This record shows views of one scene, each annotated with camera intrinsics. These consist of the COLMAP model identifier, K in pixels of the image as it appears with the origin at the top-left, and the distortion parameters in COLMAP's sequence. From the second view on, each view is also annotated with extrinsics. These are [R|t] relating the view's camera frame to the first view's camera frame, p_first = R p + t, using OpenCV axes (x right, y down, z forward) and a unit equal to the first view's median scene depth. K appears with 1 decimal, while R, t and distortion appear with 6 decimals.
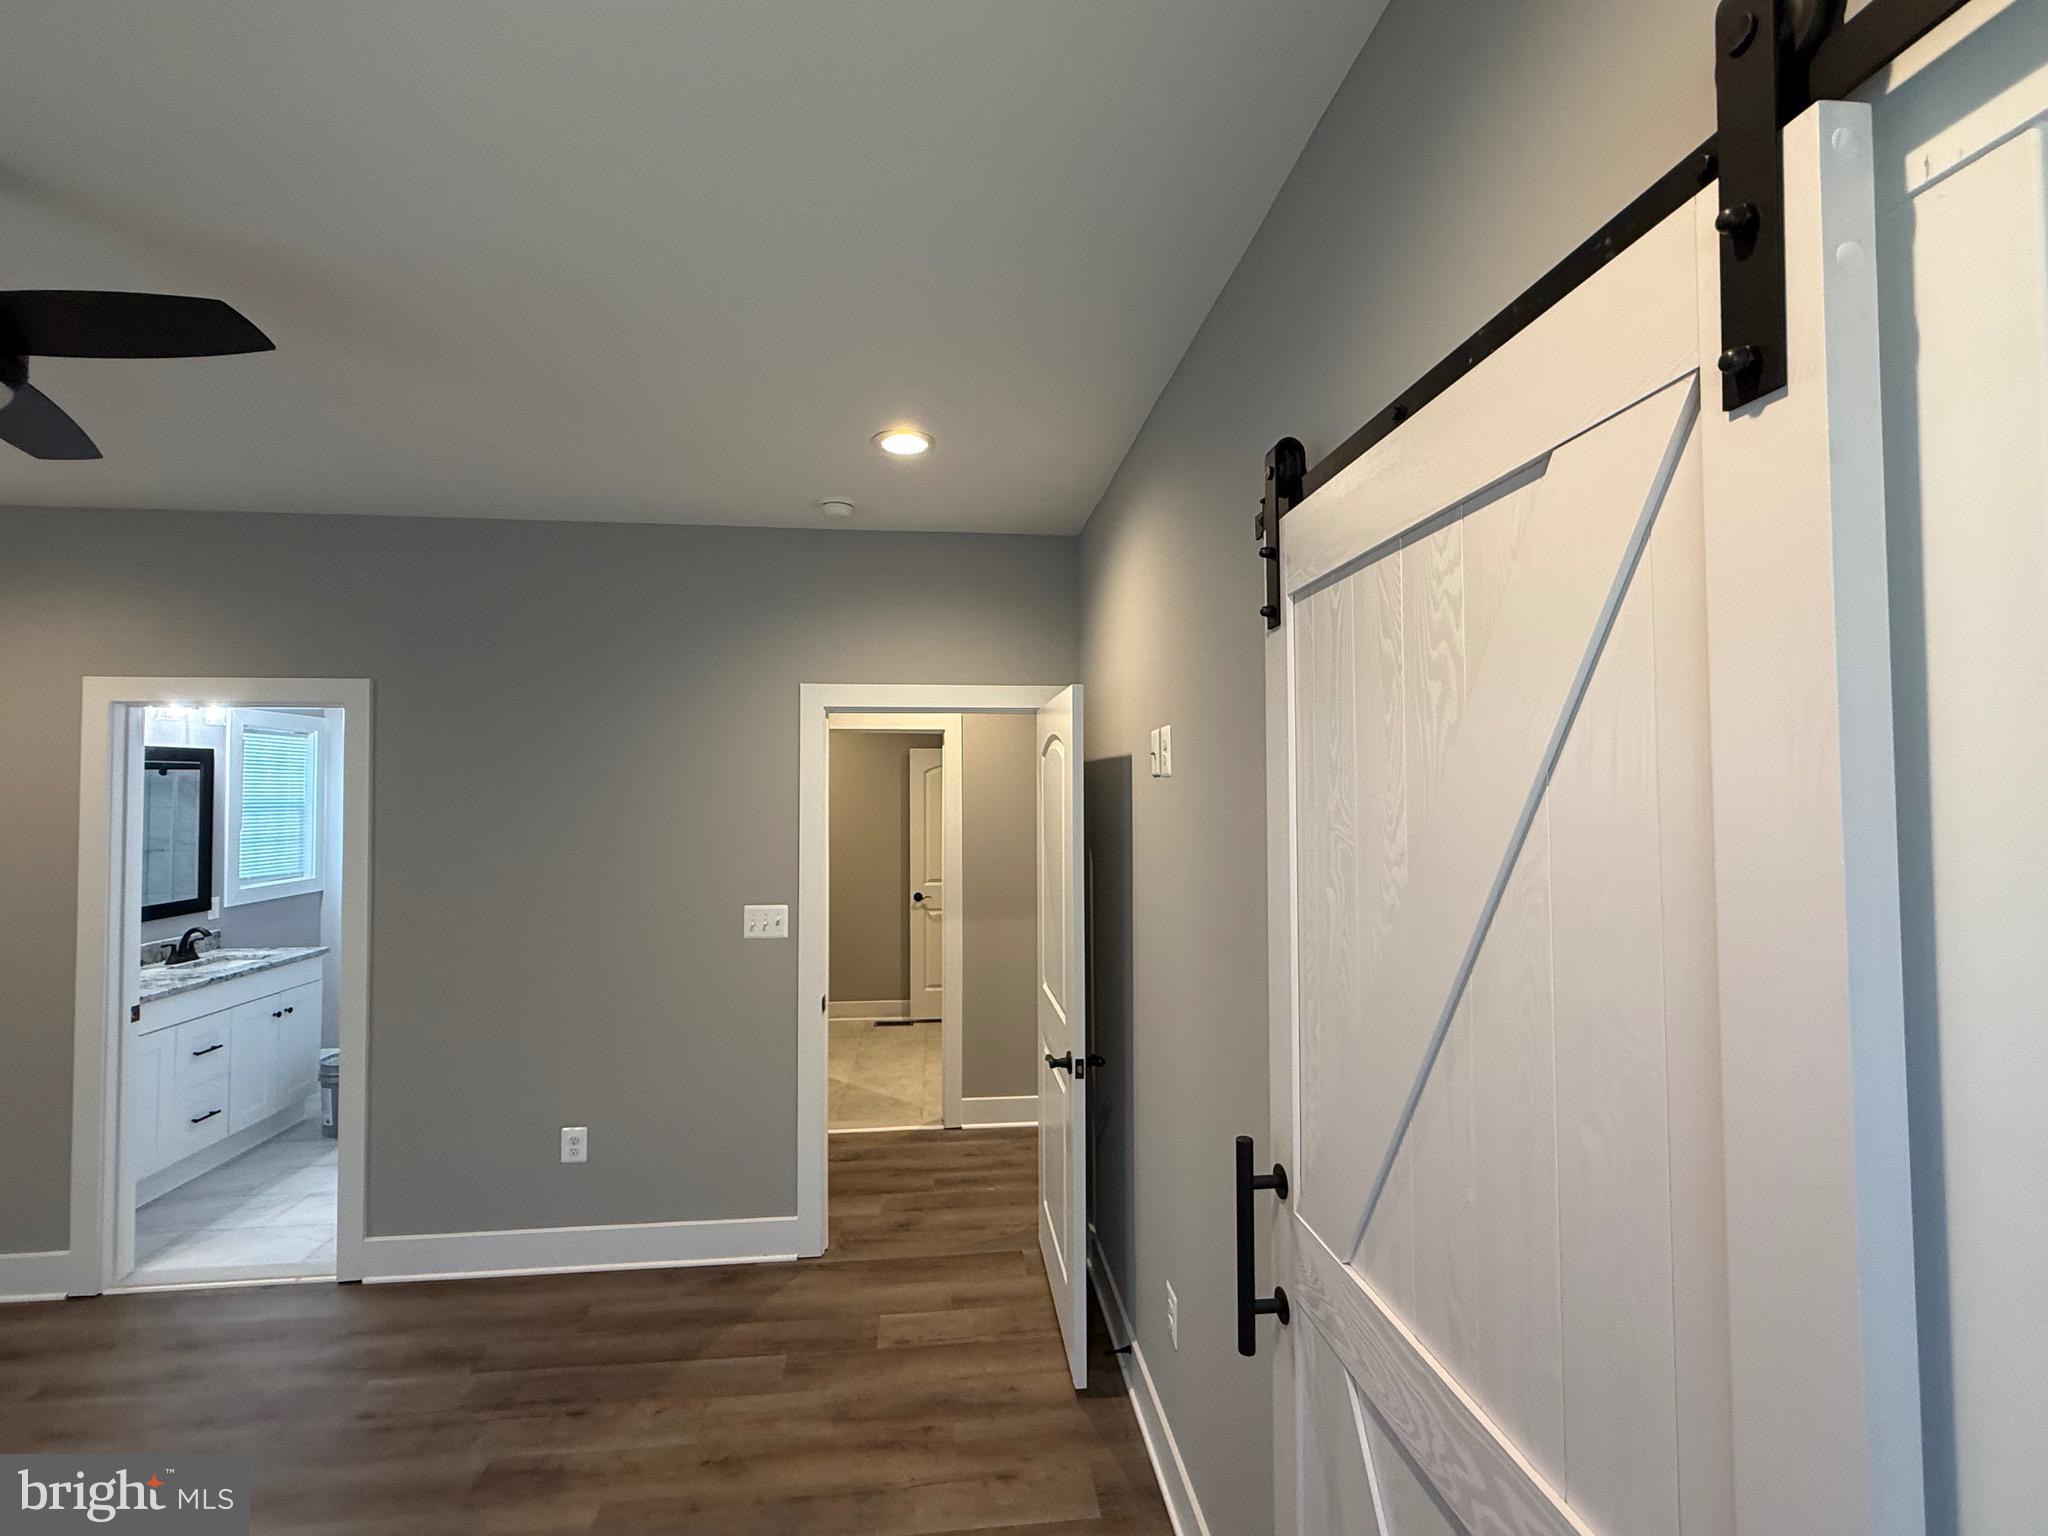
lens RADIAL K [[883.1, 0, 1021.0], [0, 883.1, 764.7], [0, 0, 1]] dist [-0.000136, 0.000256]
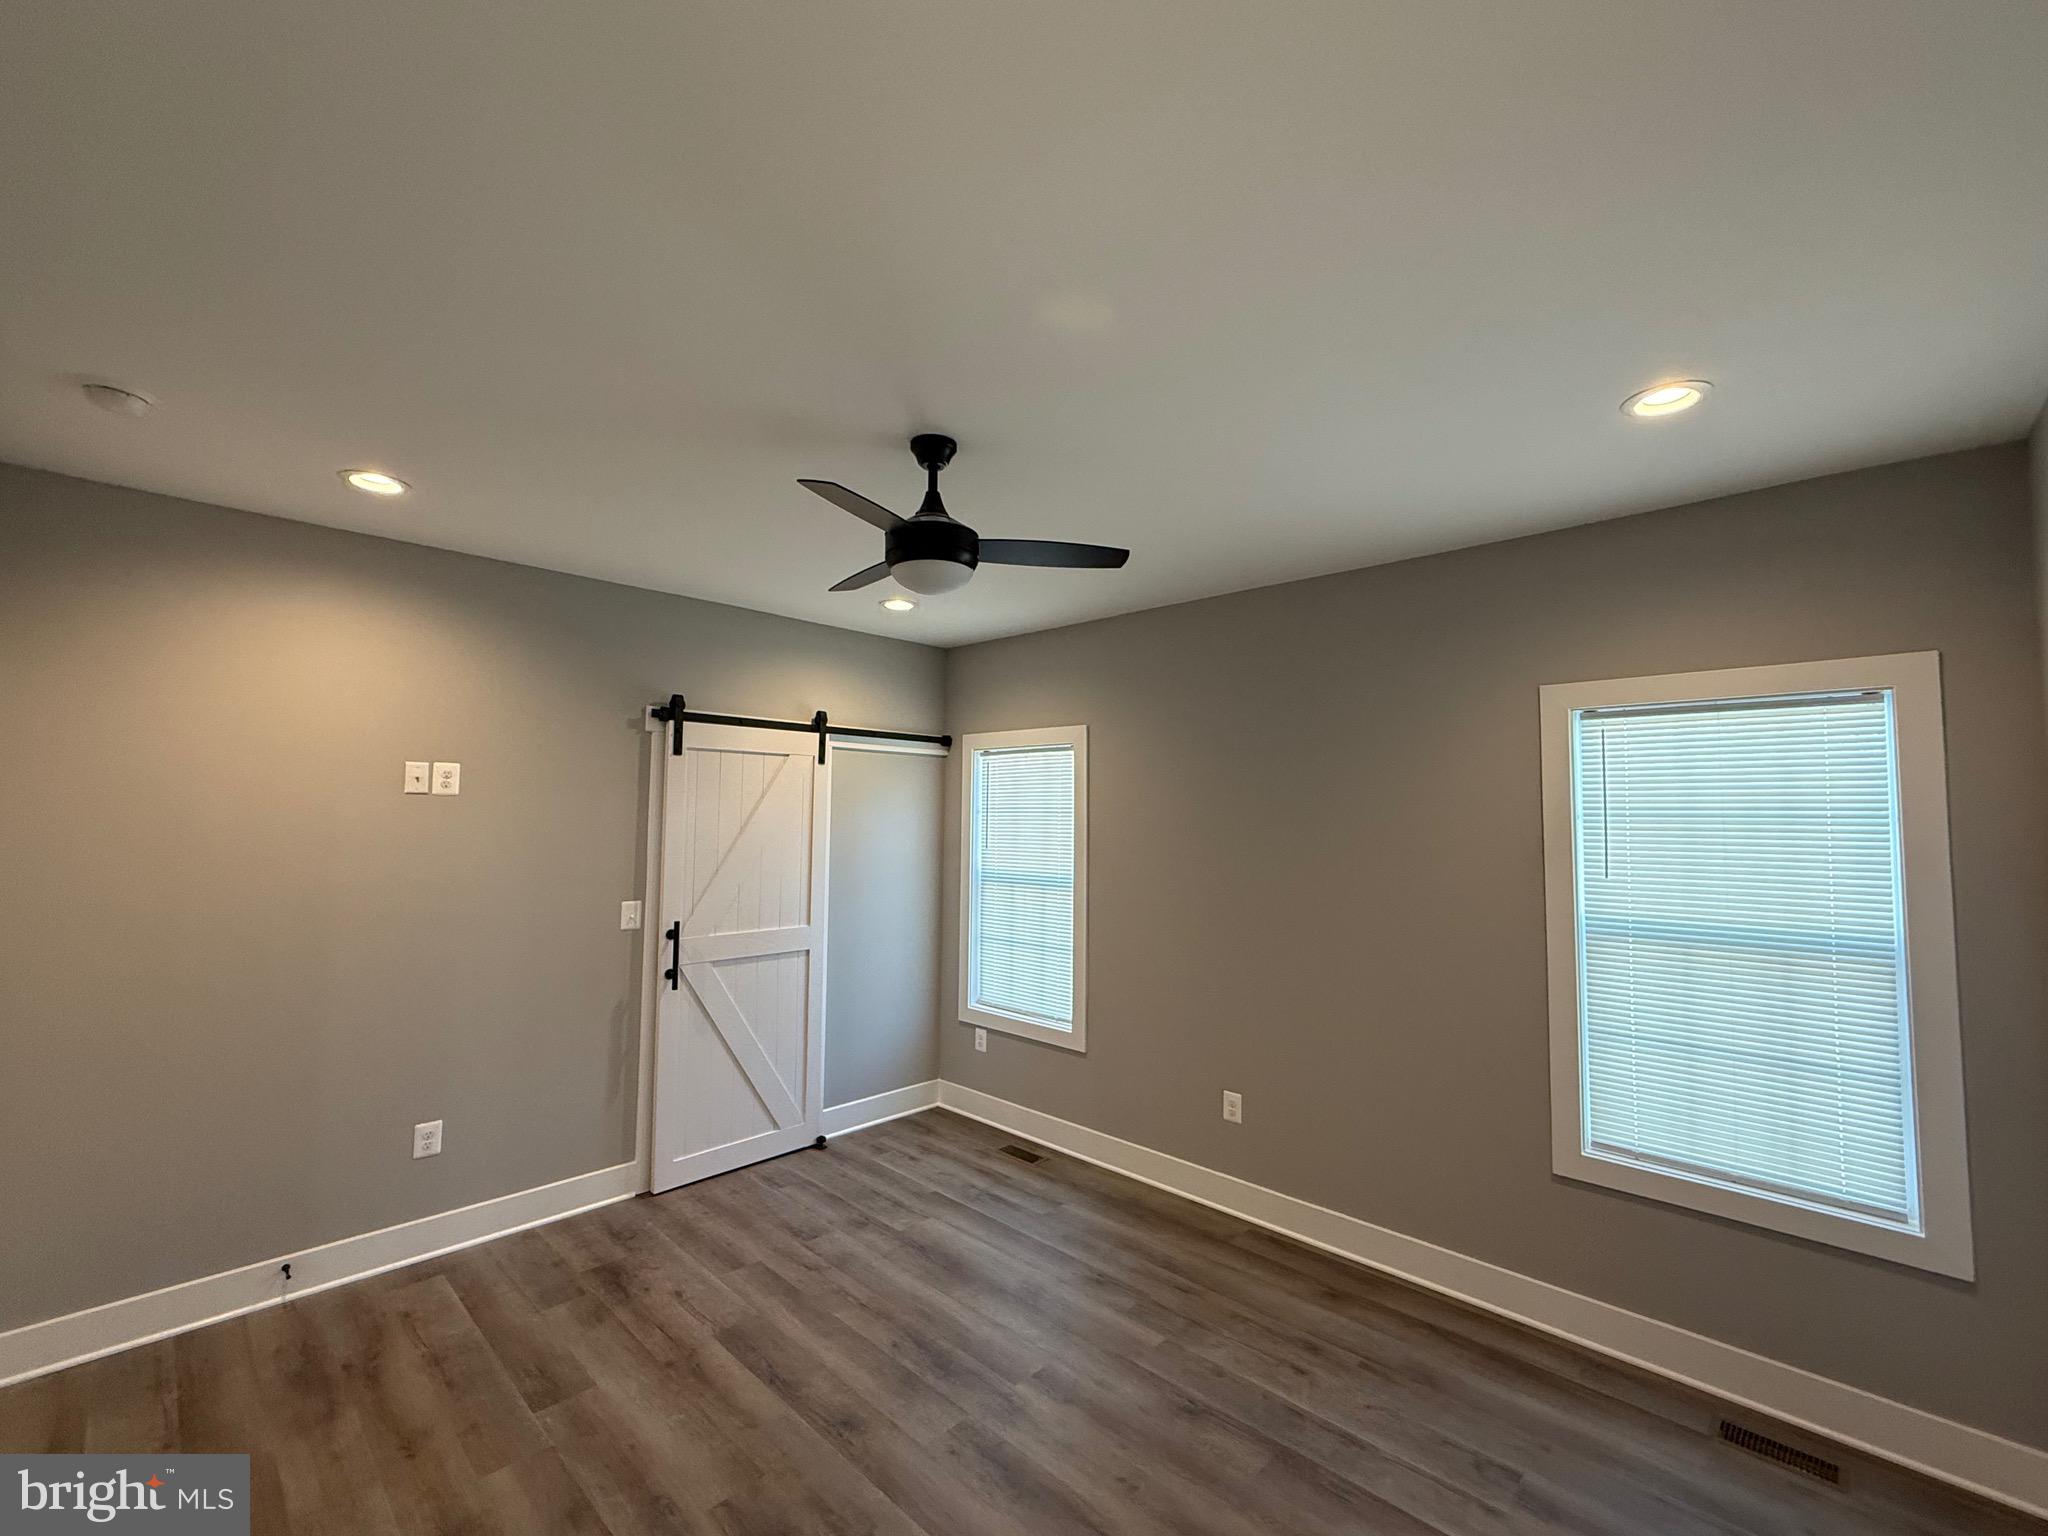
lens RADIAL K [[858.5, 0, 1027.5], [0, 858.5, 764.0], [0, 0, 1]] dist [-0.009446, 0.002310]
pose [[-0.649060, 0.037814, 0.759797, -1.198022], [-0.037370, 0.995973, -0.081492, 0.032152], [-0.759819, -0.081287, -0.645033, 0.865606]]
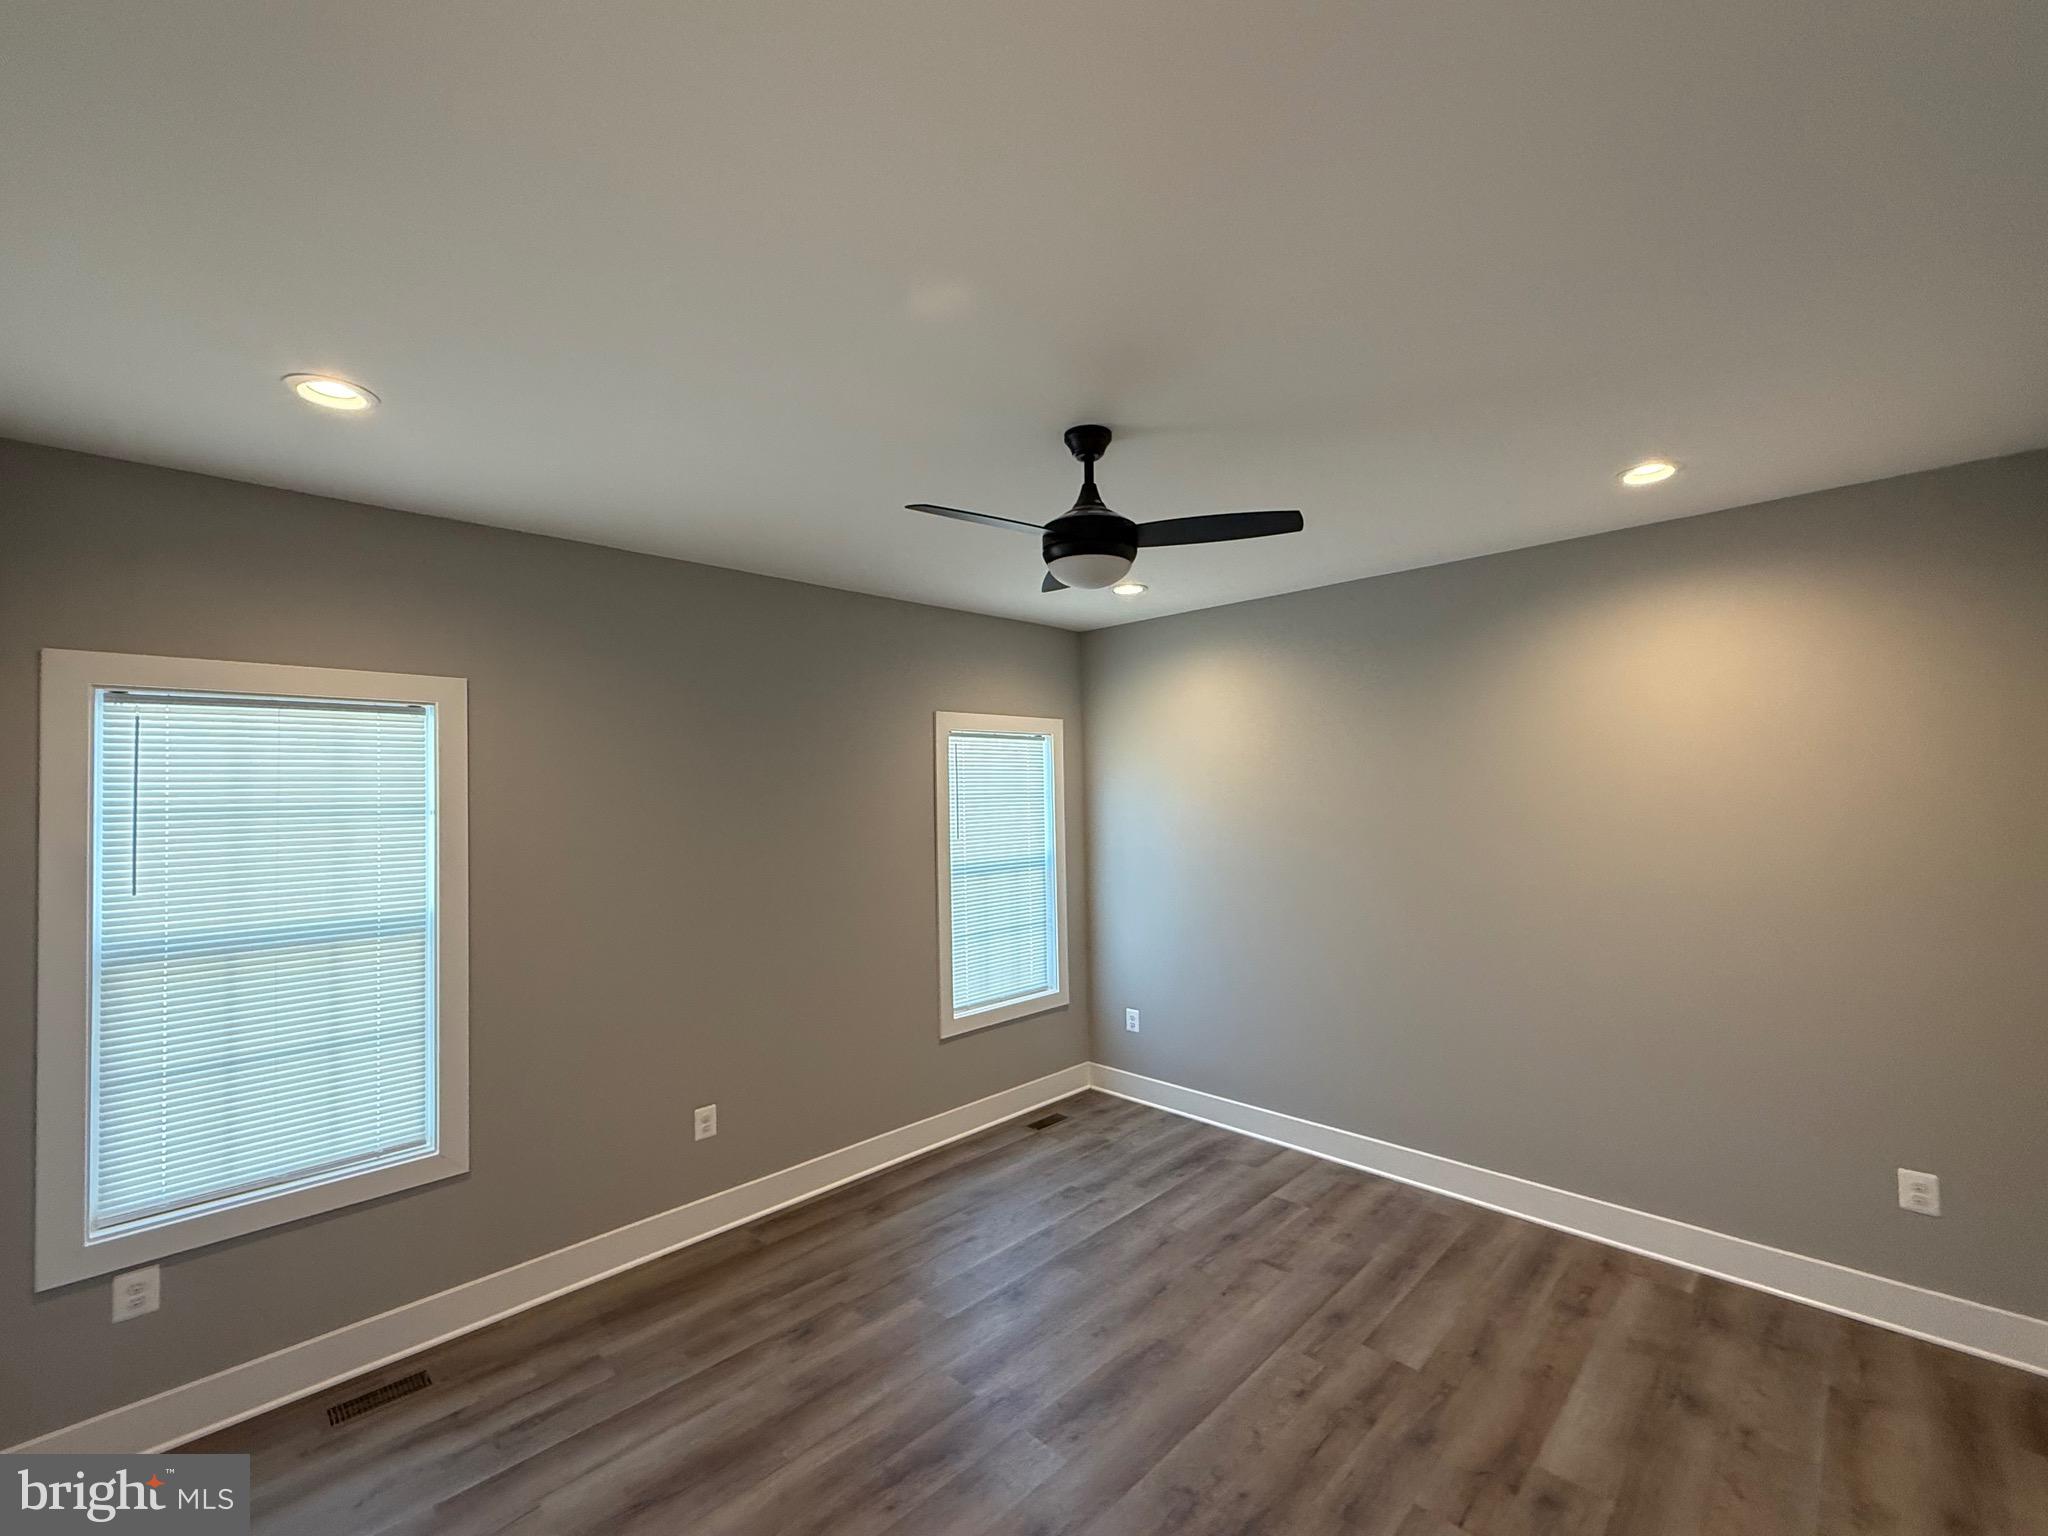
lens RADIAL K [[817.2, 0, 1019.1], [0, 817.2, 726.4], [0, 0, 1]] dist [0.004942, -0.000359]
pose [[-0.782712, -0.041029, -0.621030, -0.040888], [0.043667, 0.991746, -0.120557, 0.034142], [0.620850, -0.121480, -0.774460, 0.992645]]
